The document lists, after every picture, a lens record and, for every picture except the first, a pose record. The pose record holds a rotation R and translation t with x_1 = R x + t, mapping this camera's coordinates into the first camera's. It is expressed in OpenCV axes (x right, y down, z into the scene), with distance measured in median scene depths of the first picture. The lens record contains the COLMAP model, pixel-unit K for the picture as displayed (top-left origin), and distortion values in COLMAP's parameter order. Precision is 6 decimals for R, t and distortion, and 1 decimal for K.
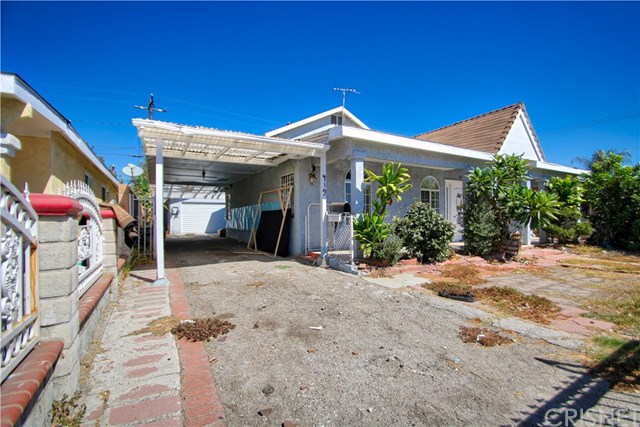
lens RADIAL K [[297.7, 0, 321.4], [0, 297.7, 209.2], [0, 0, 1]] dist [-0.005620, -0.001145]
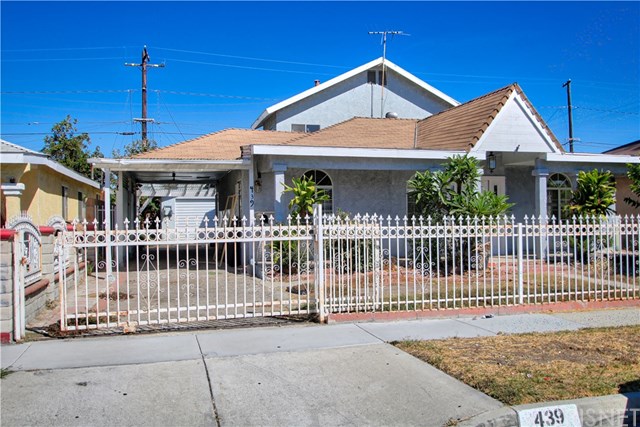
lens RADIAL K [[581.7, 0, 319.7], [0, 581.7, 217.1], [0, 0, 1]] dist [-0.066726, 0.000000]
pose [[0.964168, -0.002522, -0.265282, 0.544951], [0.012375, 0.999294, 0.035479, -0.053687], [0.265005, -0.037490, 0.963518, -0.632510]]
